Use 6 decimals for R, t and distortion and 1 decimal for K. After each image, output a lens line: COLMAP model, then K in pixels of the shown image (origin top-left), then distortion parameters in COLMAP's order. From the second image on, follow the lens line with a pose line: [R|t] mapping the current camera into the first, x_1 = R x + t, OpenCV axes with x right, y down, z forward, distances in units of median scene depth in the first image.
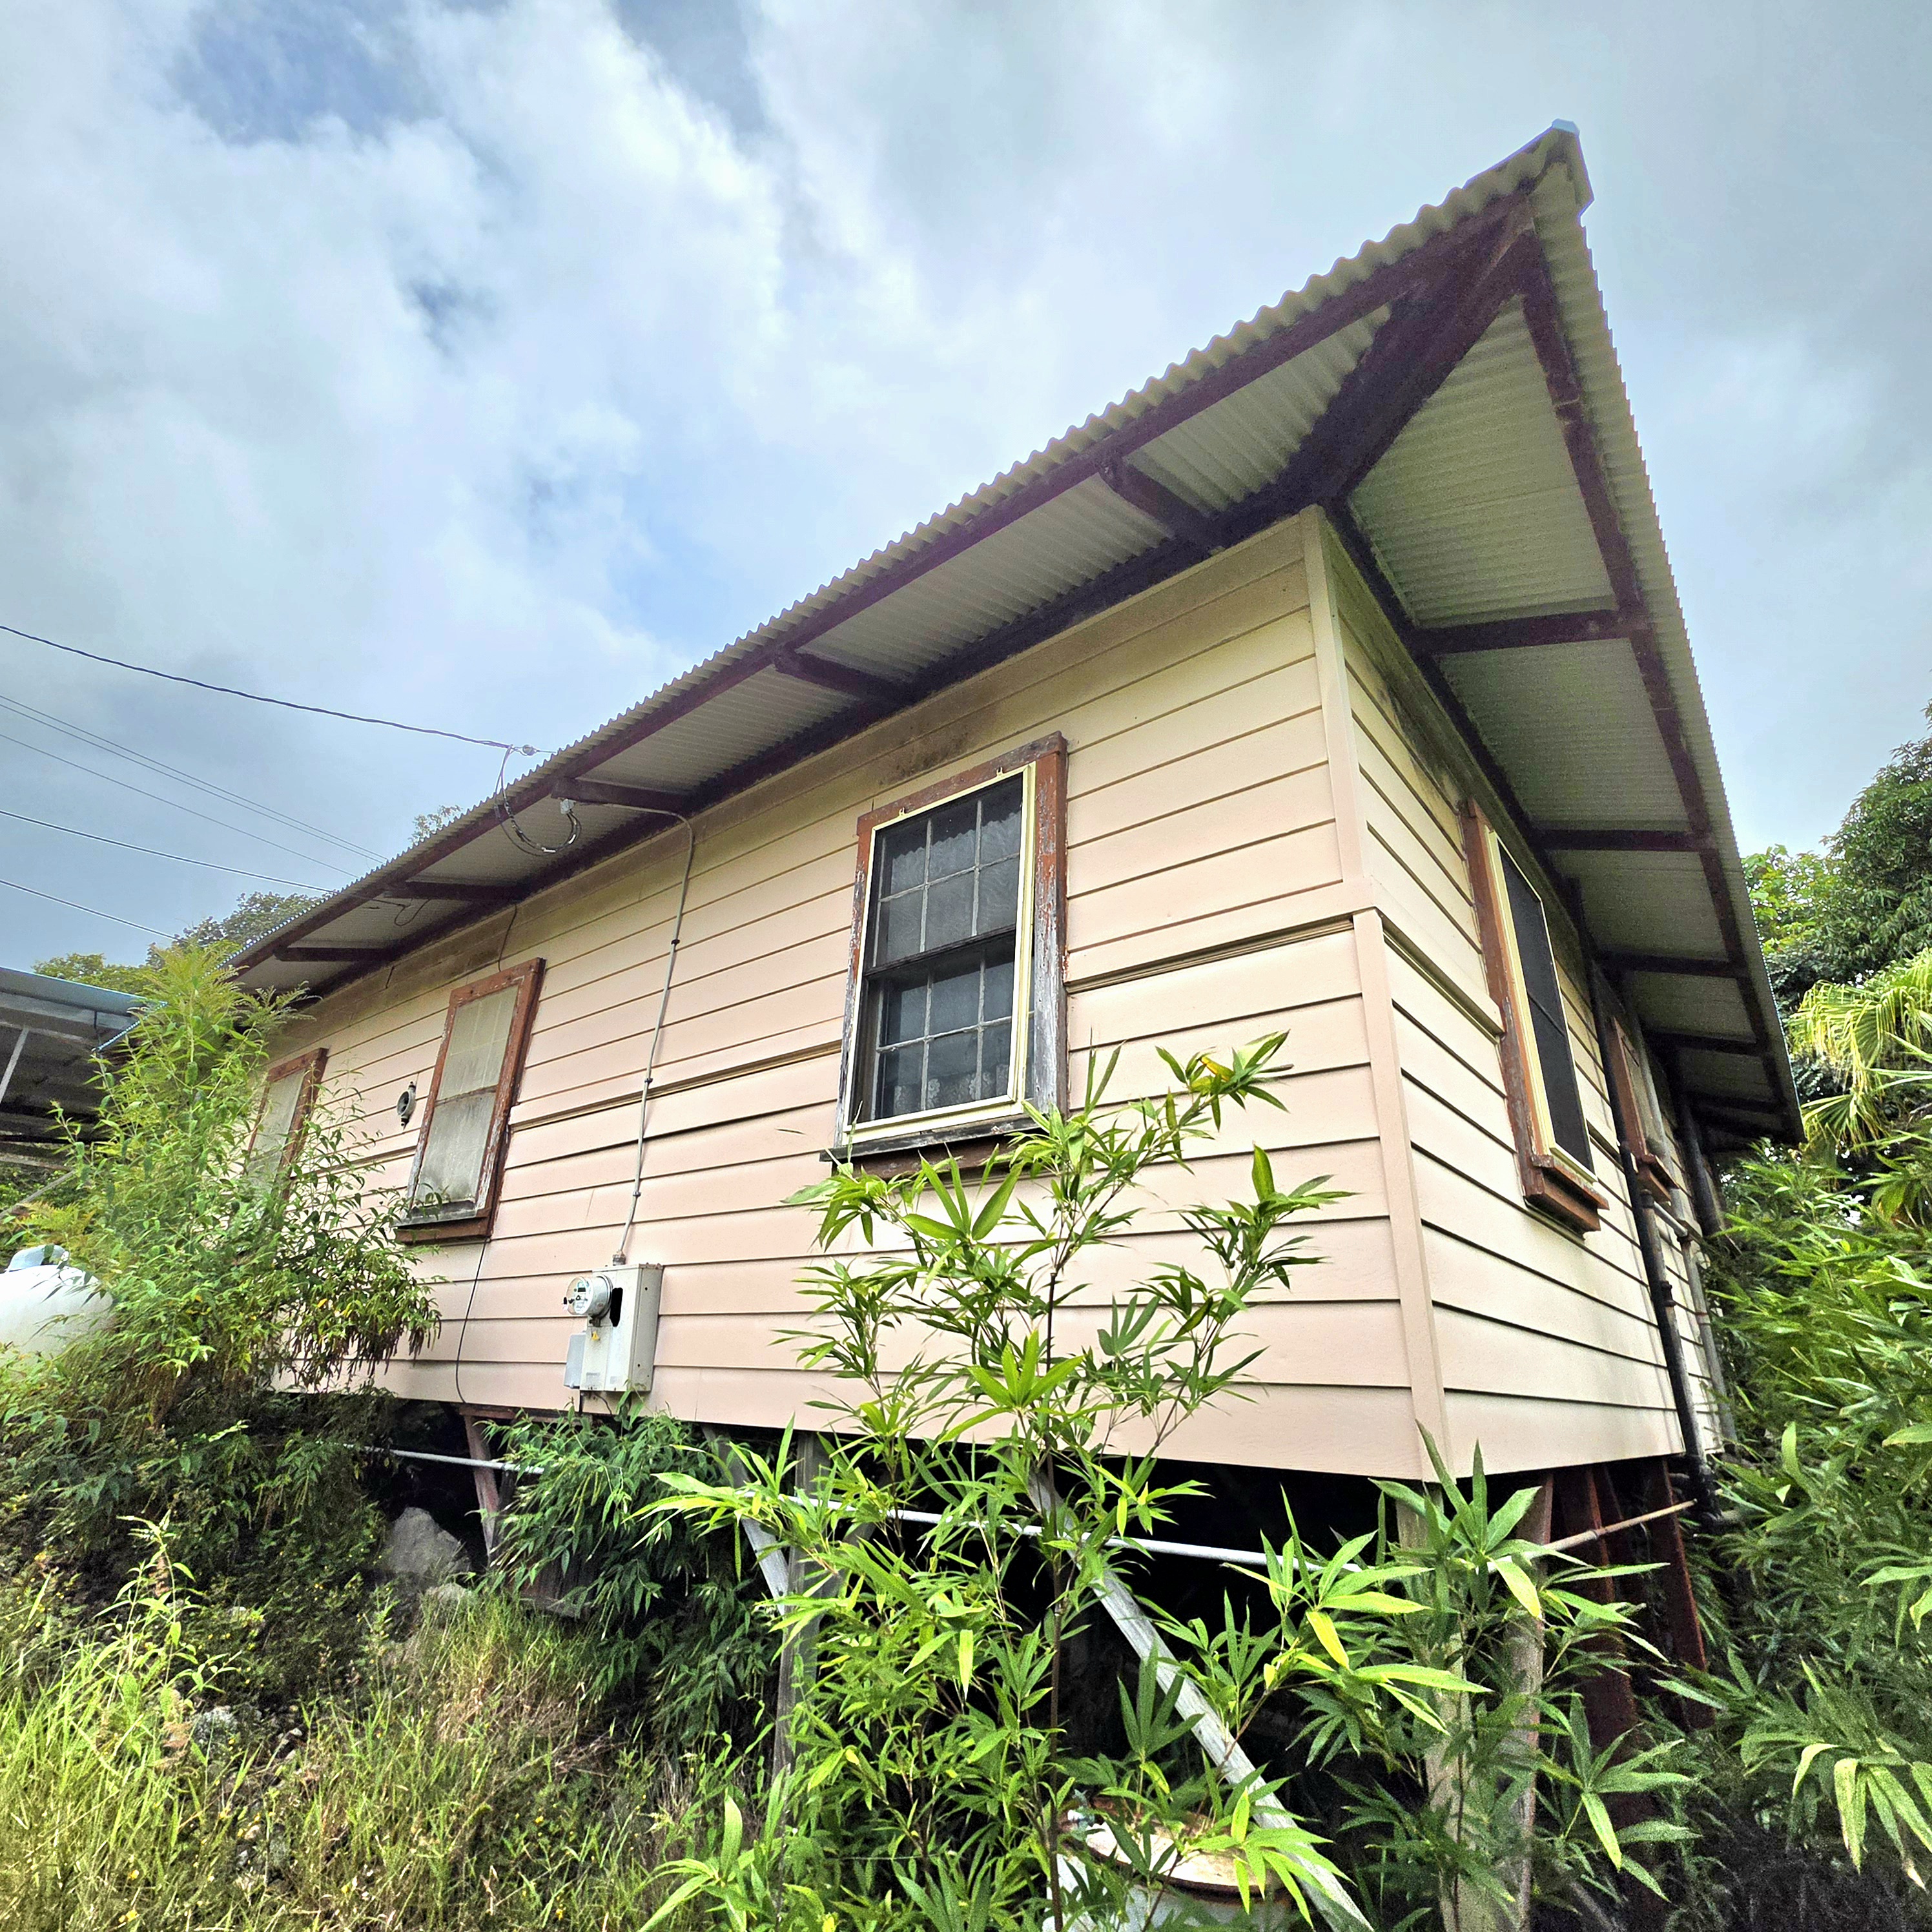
lens RADIAL K [[1040.8, 0, 963.5], [0, 1040.8, 965.2], [0, 0, 1]] dist [-0.006555, 0.000223]
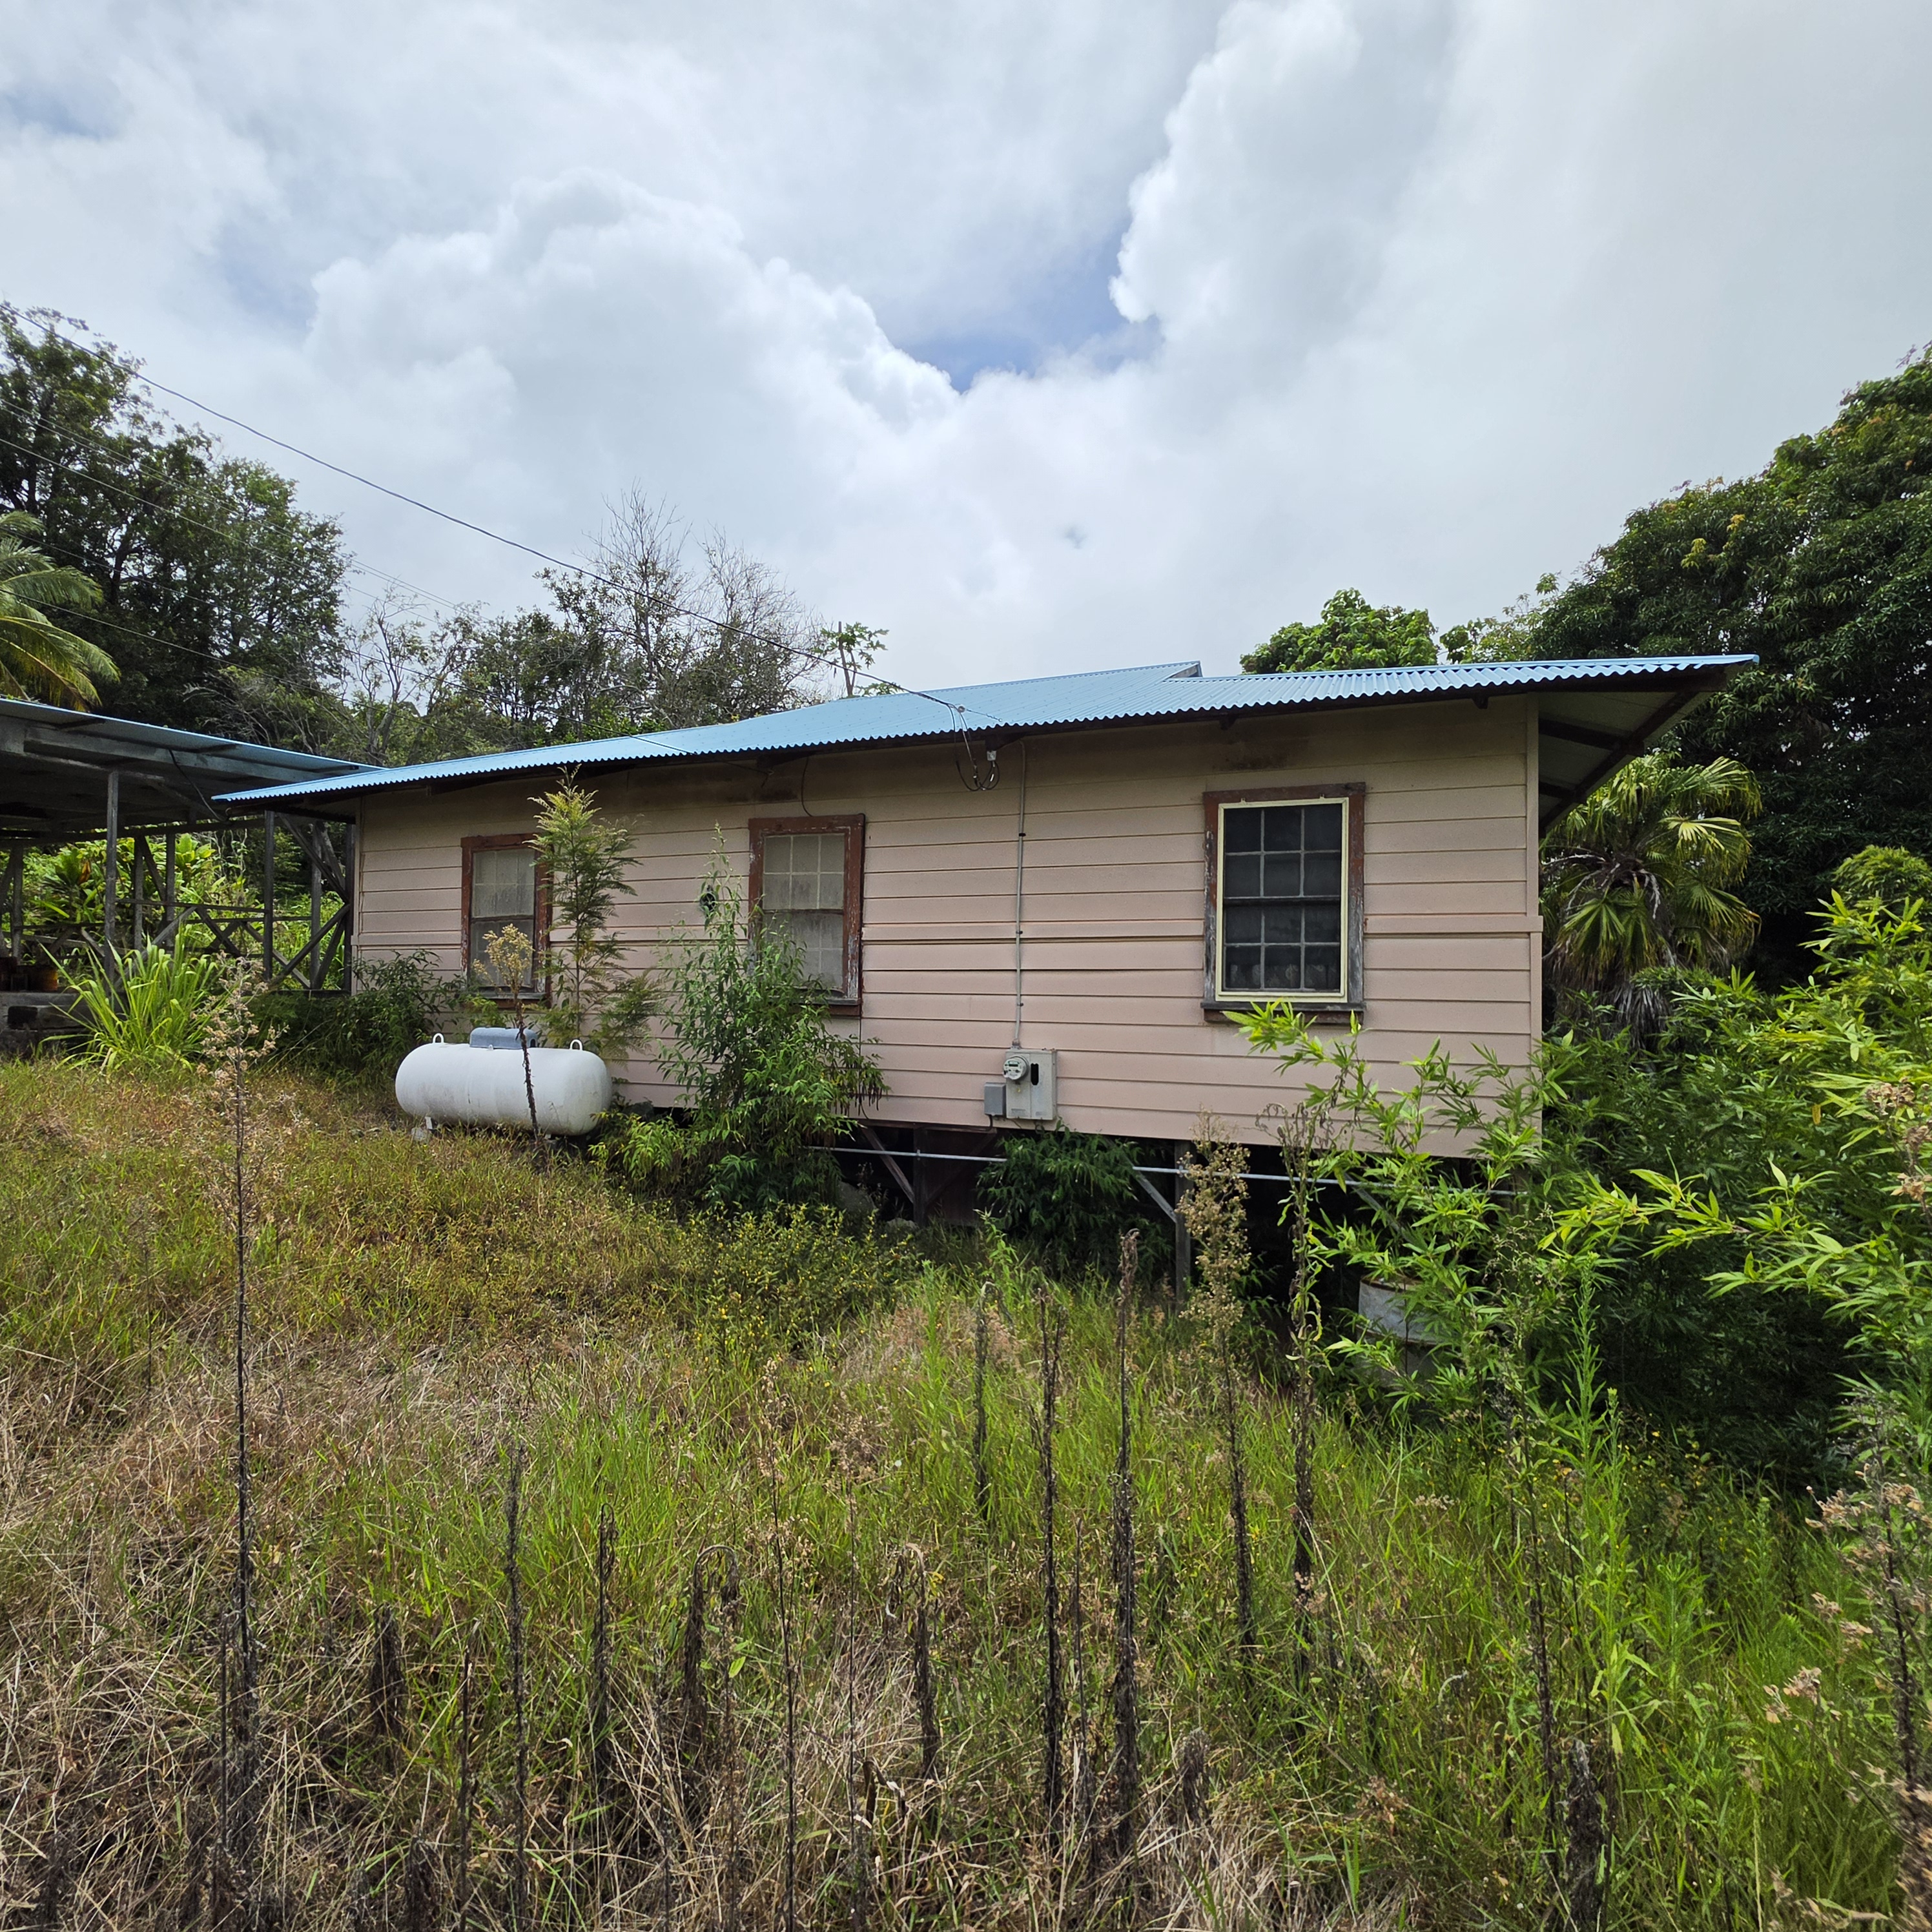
lens RADIAL K [[1040.8, 0, 960.6], [0, 1040.8, 961.8], [0, 0, 1]] dist [-0.006555, 0.000223]
pose [[0.949677, -0.023342, 0.312359, -0.978717], [-0.094280, 0.929673, 0.356118, -0.441634], [-0.298705, -0.367646, 0.880688, -0.404271]]
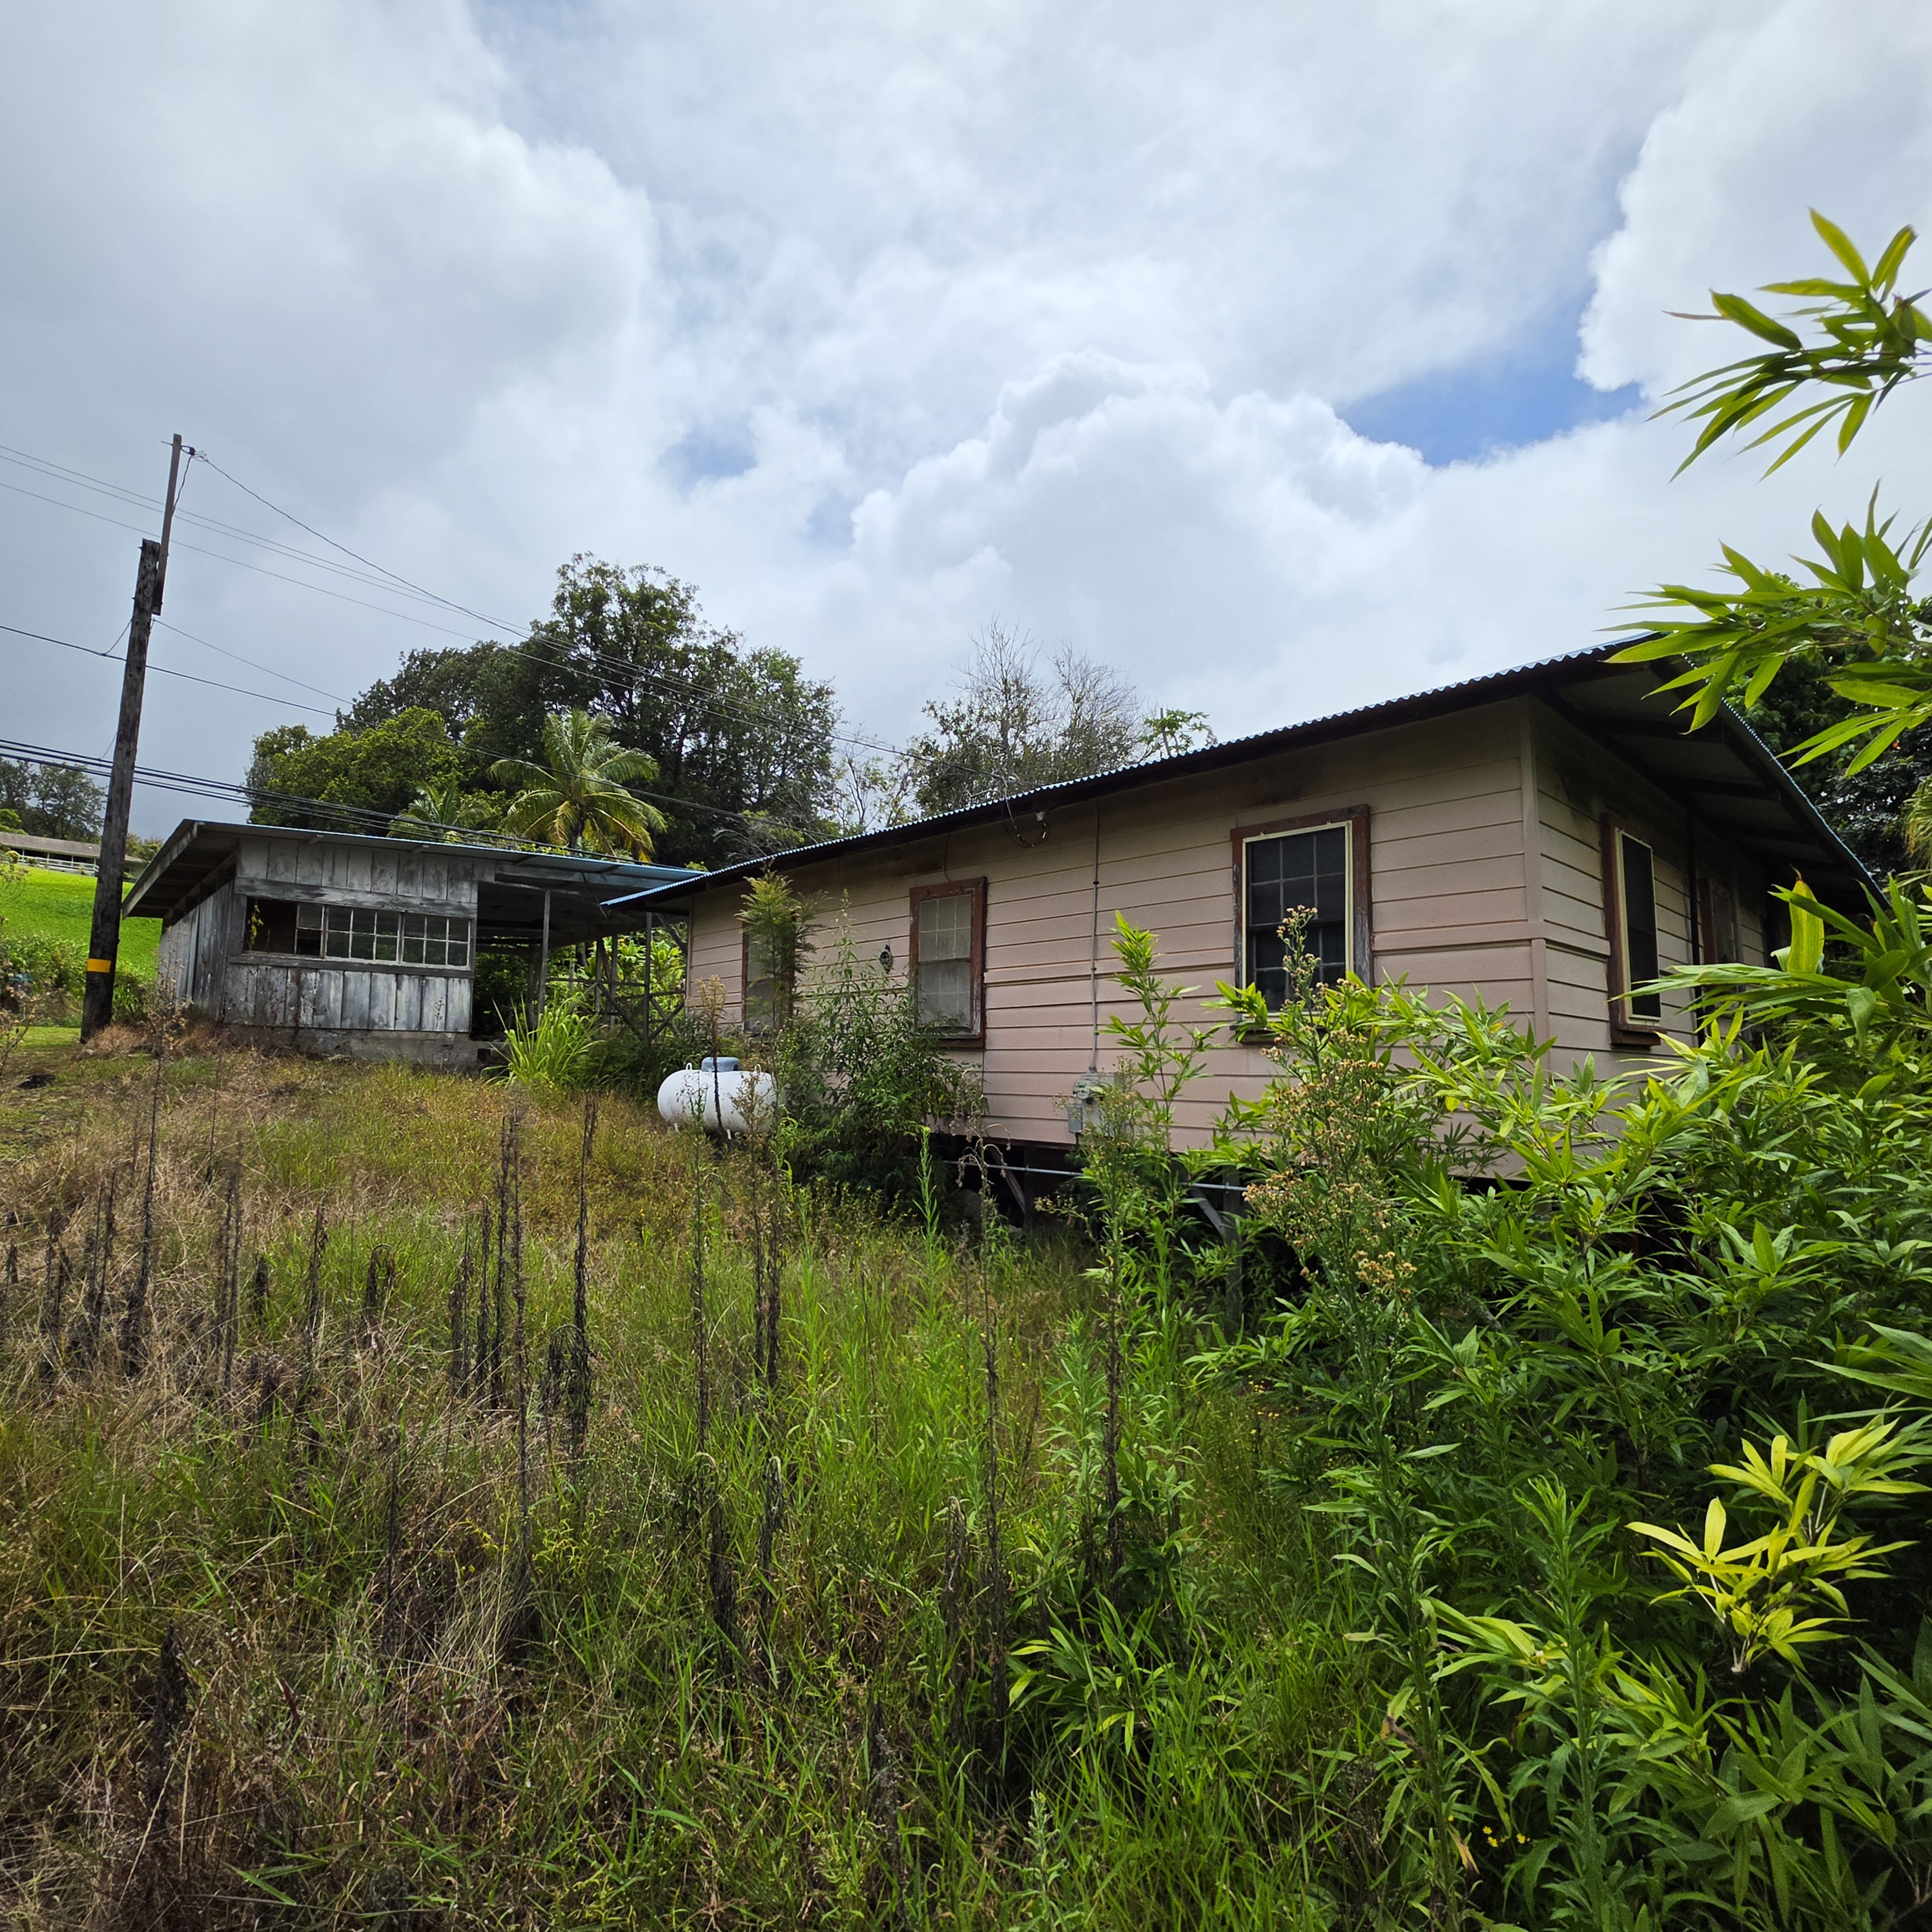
lens RADIAL K [[1040.8, 0, 962.8], [0, 1040.8, 968.7], [0, 0, 1]] dist [-0.006555, 0.000223]
pose [[0.991796, -0.039976, -0.121422, -0.346201], [0.073544, 0.955345, 0.286194, -0.454611], [0.104559, -0.292776, 0.950447, -0.764402]]
